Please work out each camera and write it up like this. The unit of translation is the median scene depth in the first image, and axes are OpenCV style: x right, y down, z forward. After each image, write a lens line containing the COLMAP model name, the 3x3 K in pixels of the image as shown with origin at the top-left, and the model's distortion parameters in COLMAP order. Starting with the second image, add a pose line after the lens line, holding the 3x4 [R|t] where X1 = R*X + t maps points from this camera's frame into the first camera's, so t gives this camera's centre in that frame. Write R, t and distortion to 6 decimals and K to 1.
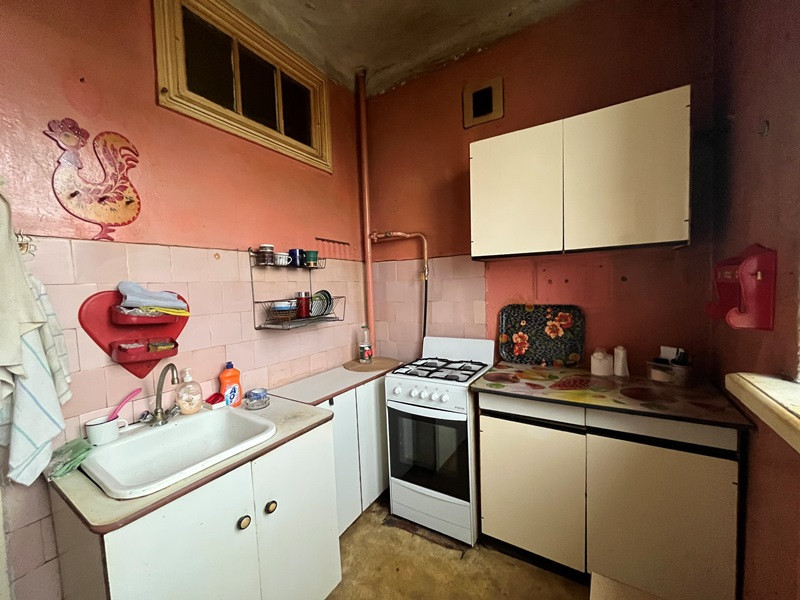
lens RADIAL K [[325.8, 0, 394.8], [0, 325.8, 302.3], [0, 0, 1]] dist [-0.002031, -0.000132]
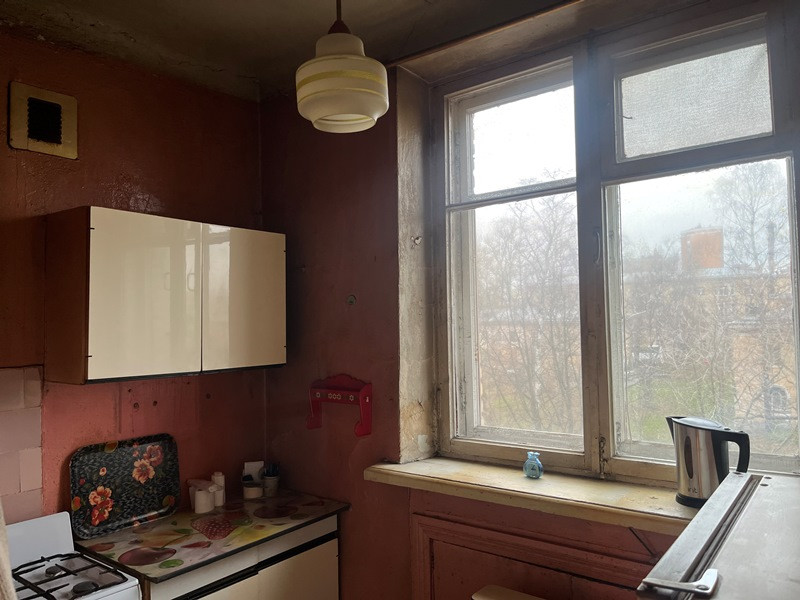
lens RADIAL K [[608.6, 0, 399.5], [0, 608.6, 301.0], [0, 0, 1]] dist [0.061979, -0.091837]
pose [[0.084723, 0.066119, 0.994208, -0.881170], [0.066484, 0.995197, -0.071850, -0.162697], [-0.994184, 0.072186, 0.079921, 0.290761]]
